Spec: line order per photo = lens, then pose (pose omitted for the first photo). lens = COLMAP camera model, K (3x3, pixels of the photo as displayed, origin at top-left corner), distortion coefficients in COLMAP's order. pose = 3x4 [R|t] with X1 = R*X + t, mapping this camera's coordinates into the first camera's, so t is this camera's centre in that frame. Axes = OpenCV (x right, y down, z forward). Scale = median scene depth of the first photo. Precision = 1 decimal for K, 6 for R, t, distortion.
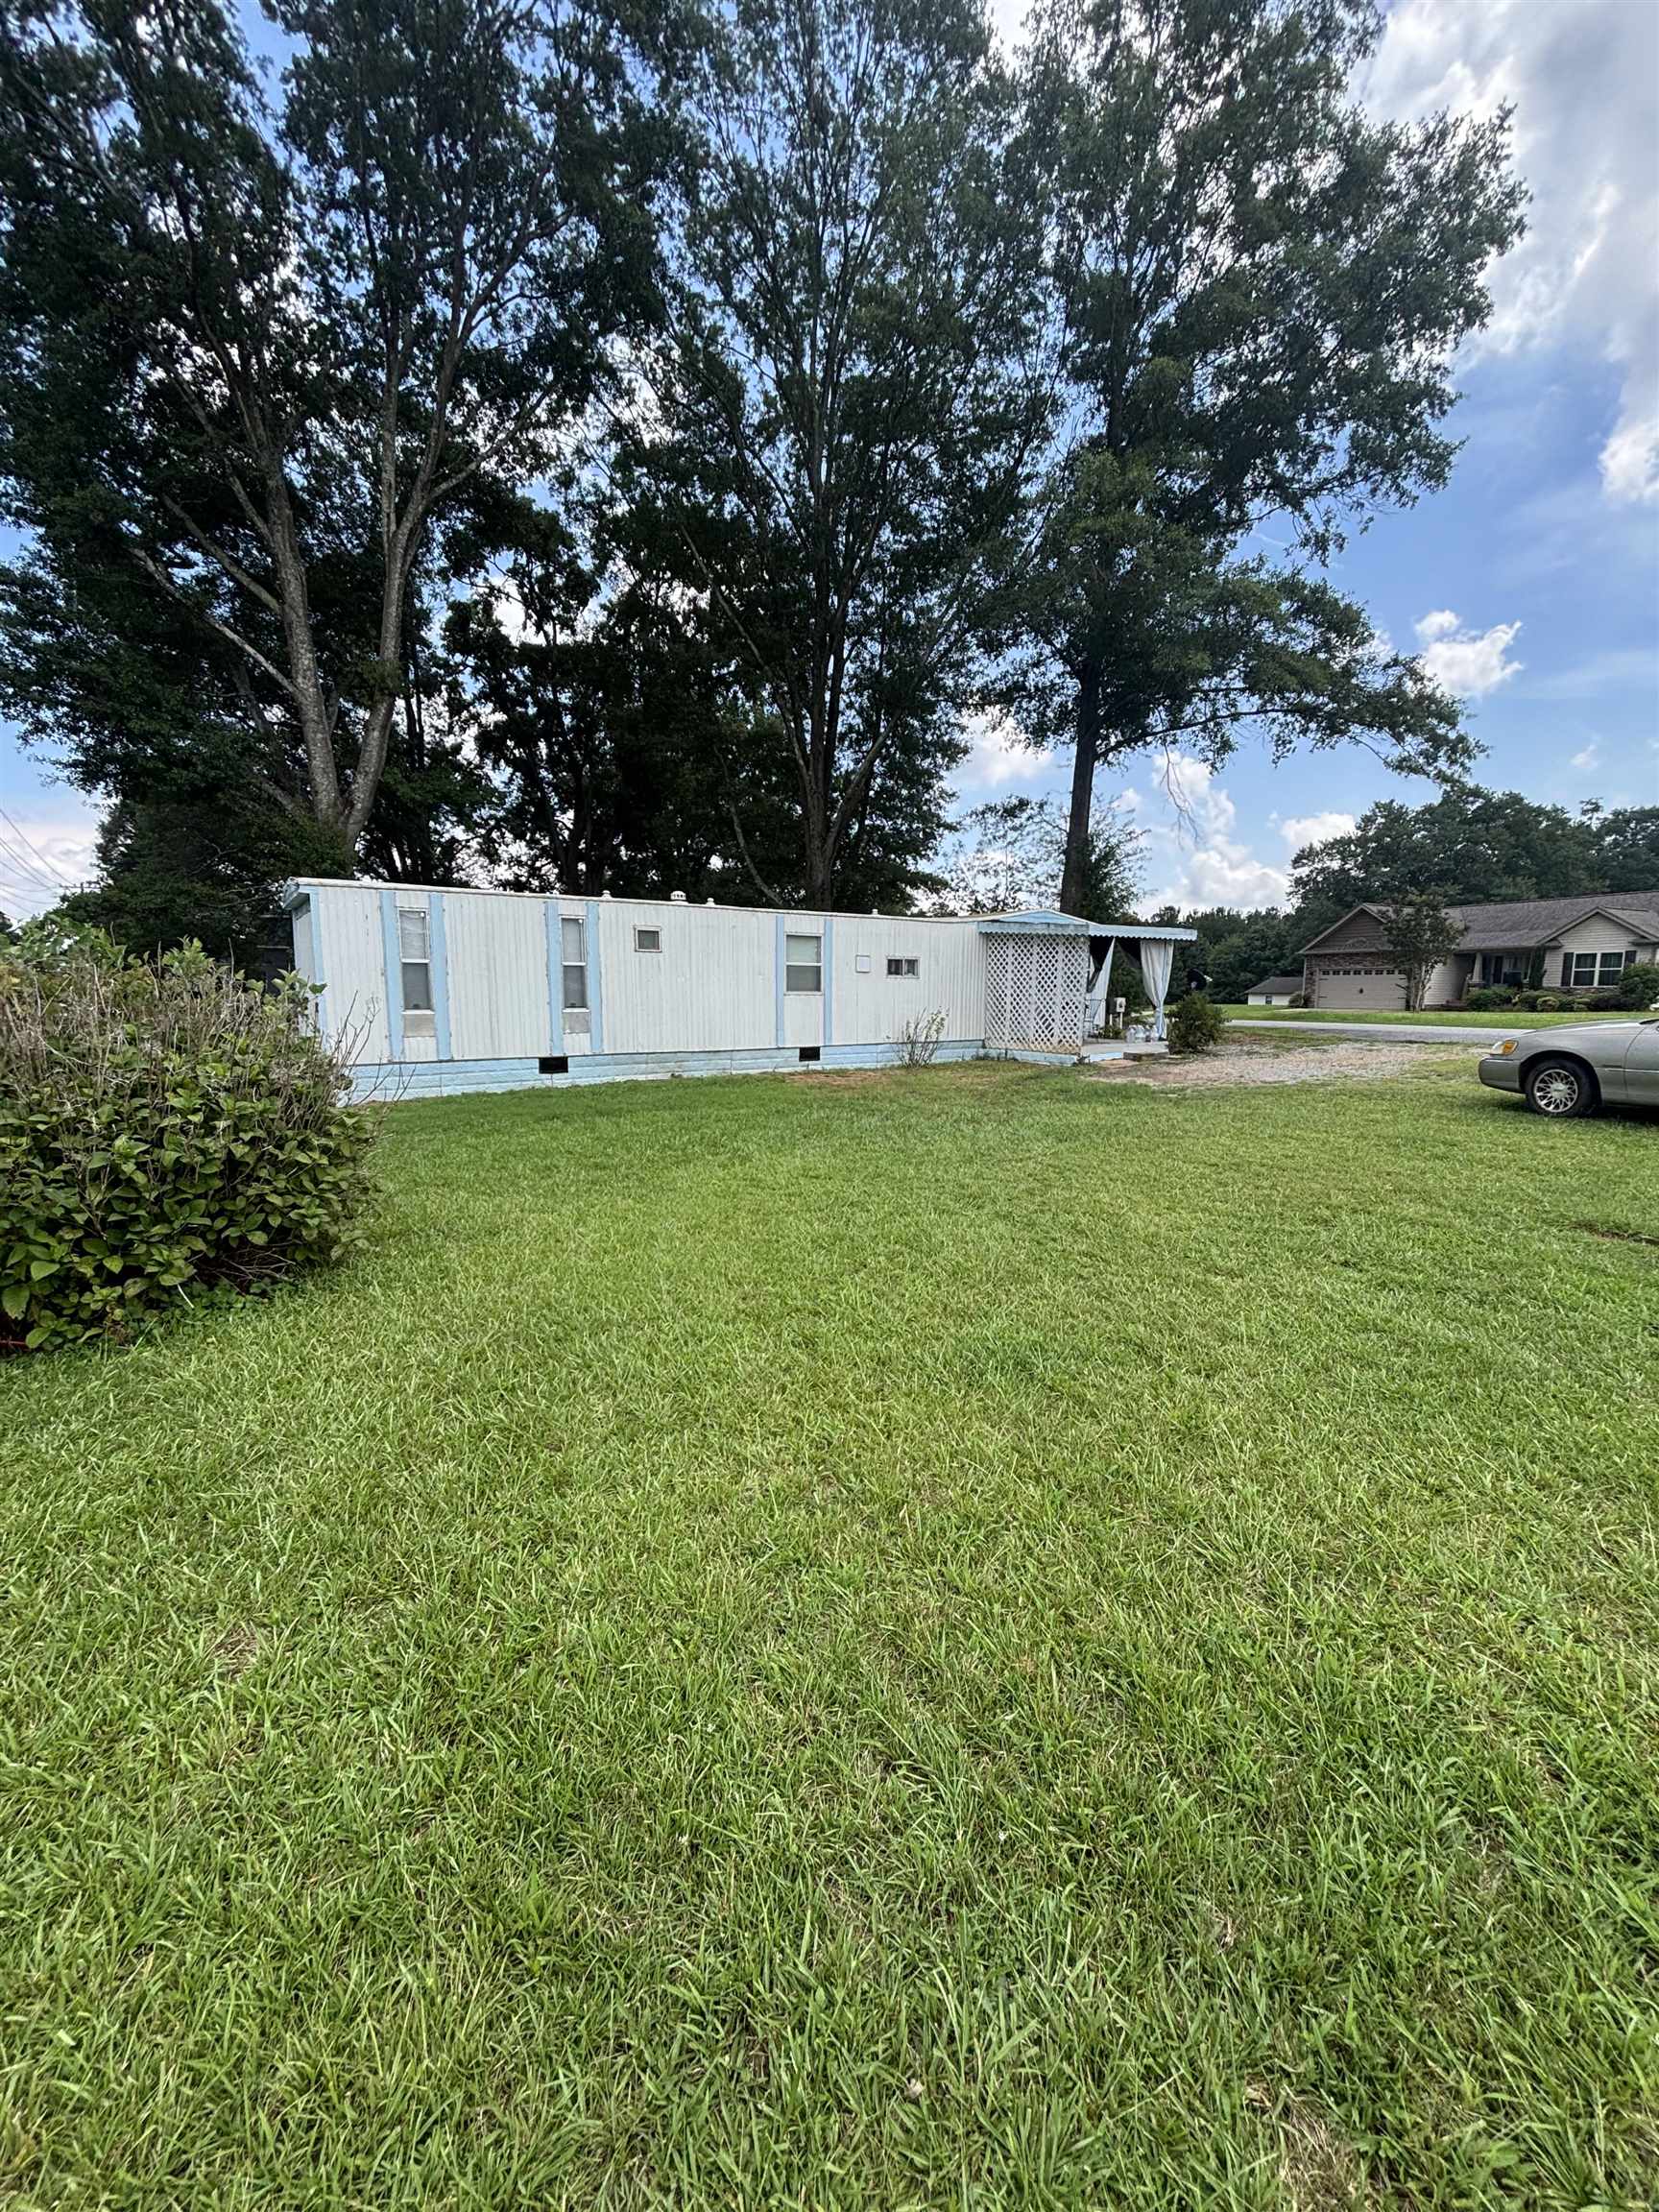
lens RADIAL K [[884.6, 0, 821.2], [0, 884.6, 1097.2], [0, 0, 1]] dist [-0.002965, 0.000626]
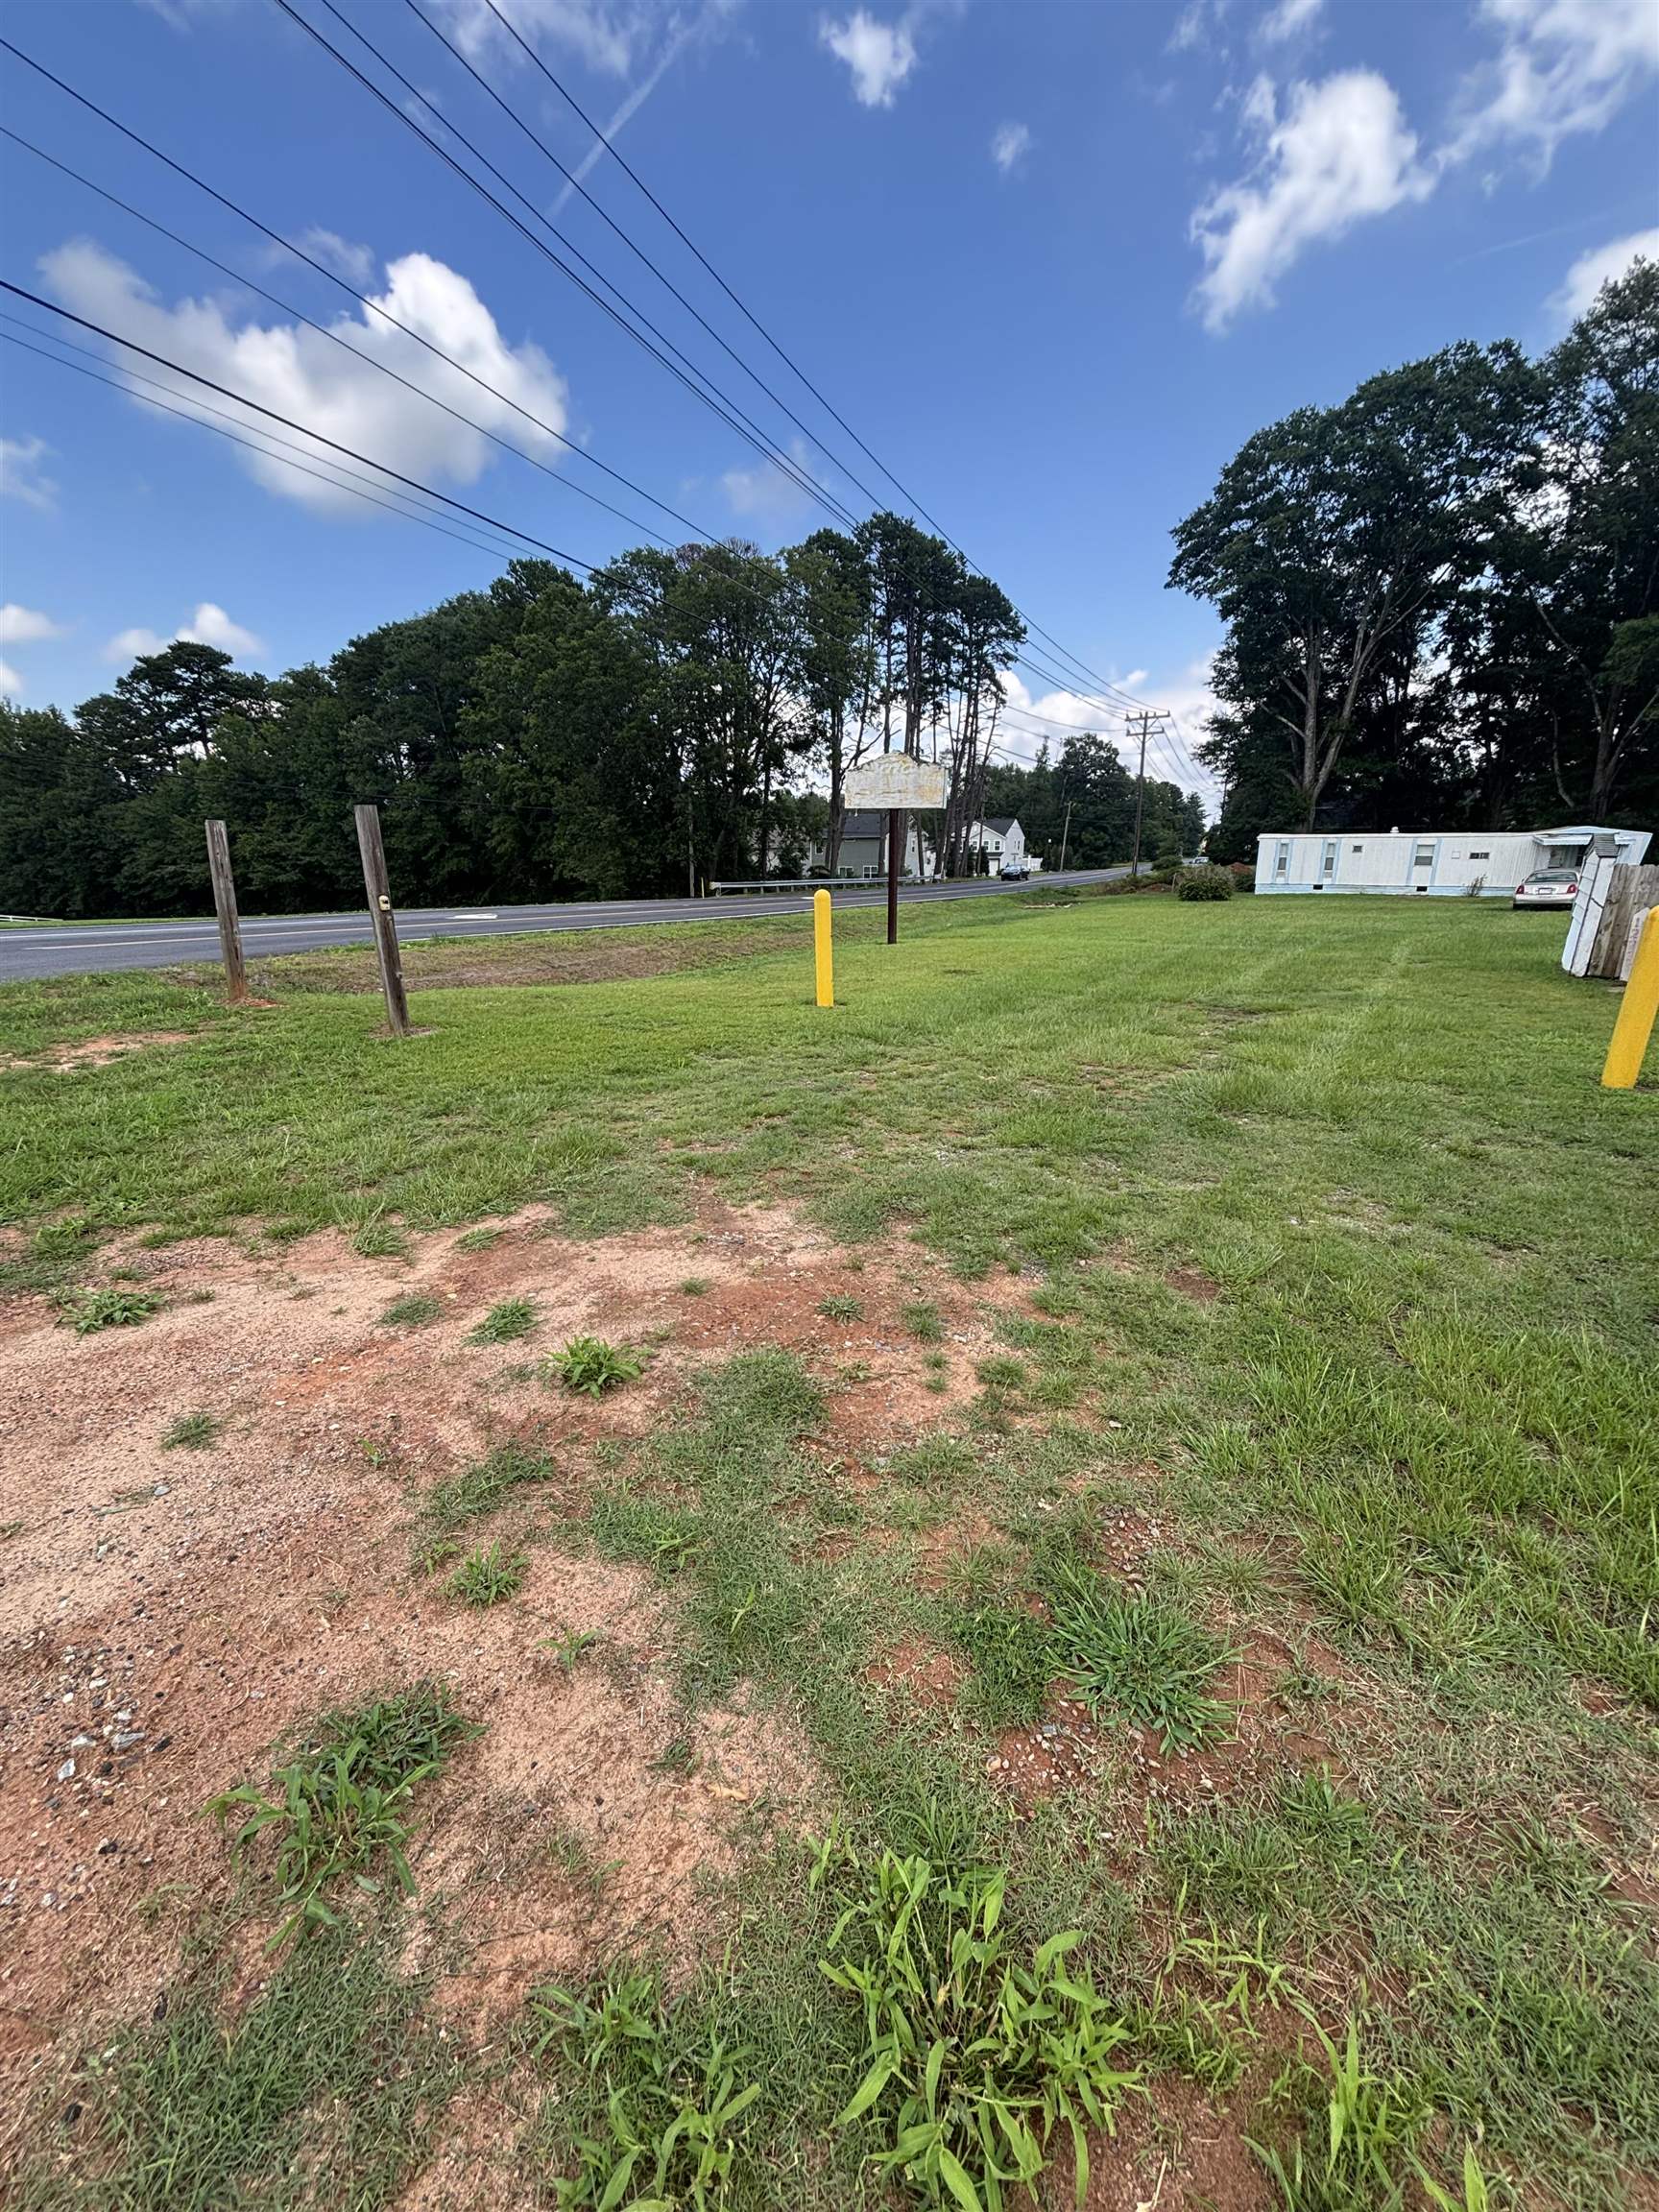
lens RADIAL K [[884.6, 0, 831.0], [0, 884.6, 1111.5], [0, 0, 1]] dist [-0.002965, 0.000626]
pose [[0.457400, 0.249360, -0.853583, 1.697234], [-0.093942, 0.968058, 0.232462, 0.158704], [0.884285, -0.026141, 0.466215, -1.967828]]
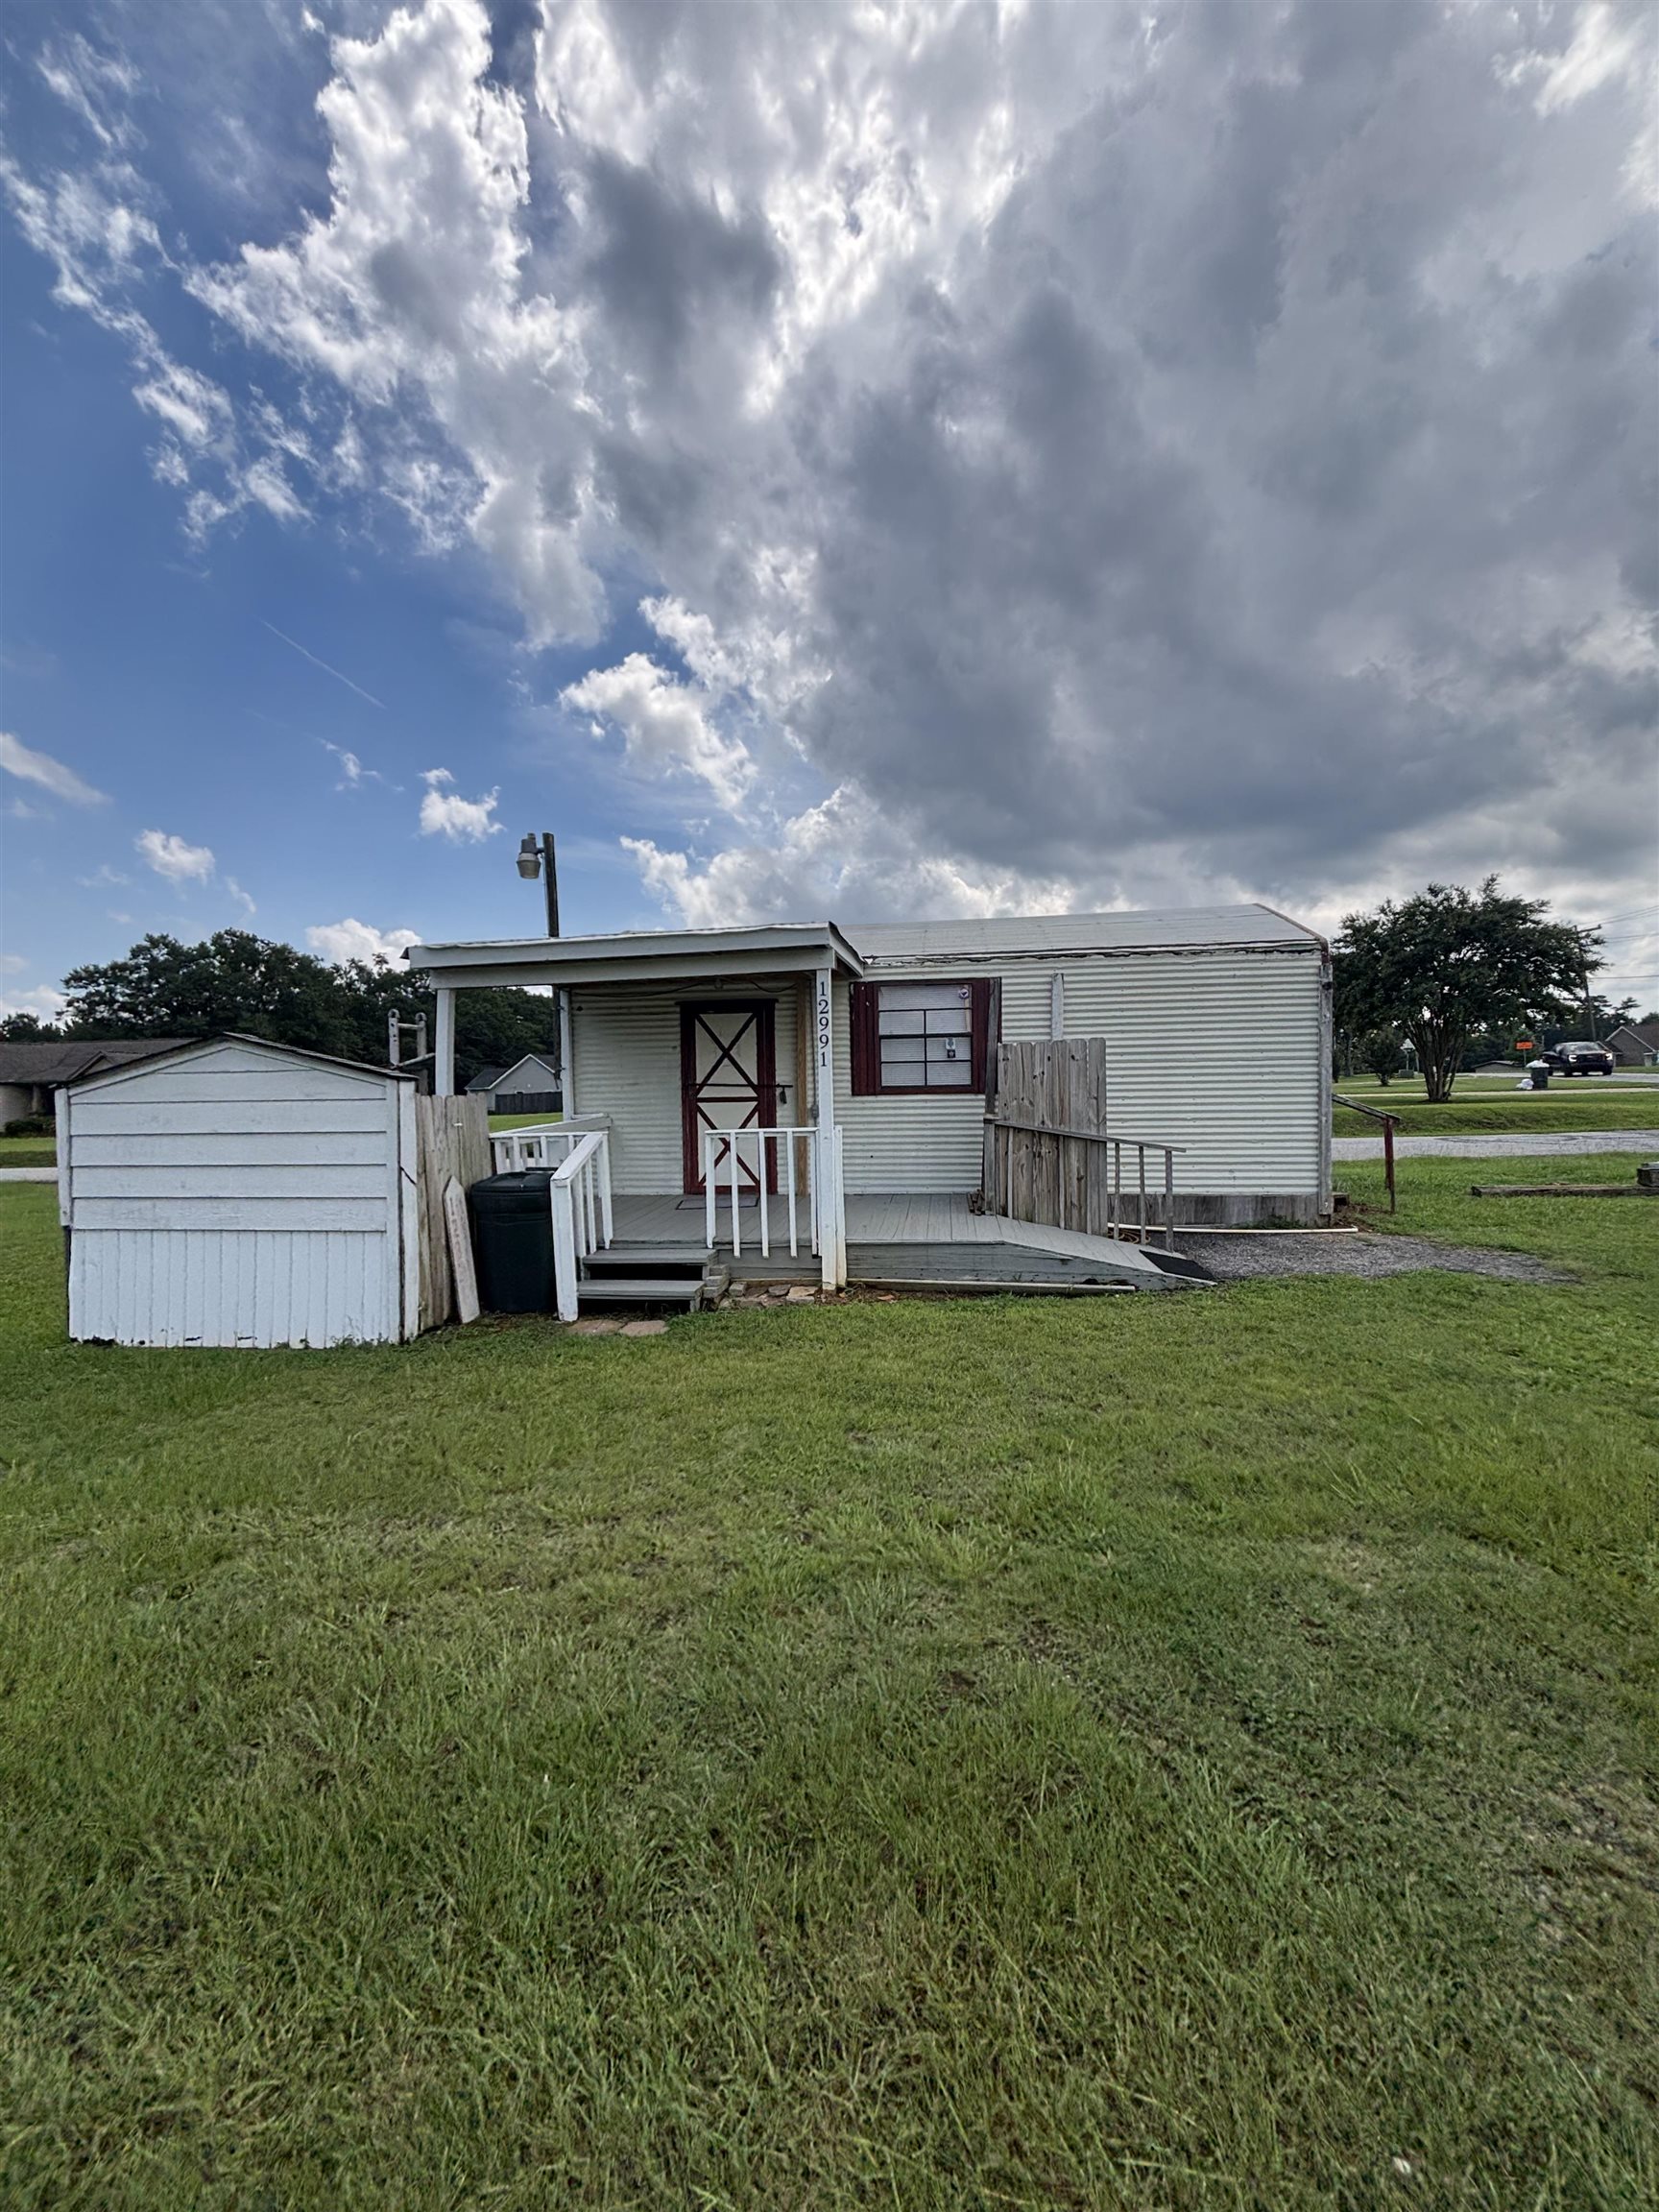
lens RADIAL K [[884.6, 0, 828.2], [0, 884.6, 1112.2], [0, 0, 1]] dist [-0.002965, 0.000626]
pose [[0.571117, -0.034461, 0.820145, 1.069422], [0.117275, 0.992295, -0.039970, 0.102517], [-0.812448, 0.119010, 0.570758, -1.307665]]
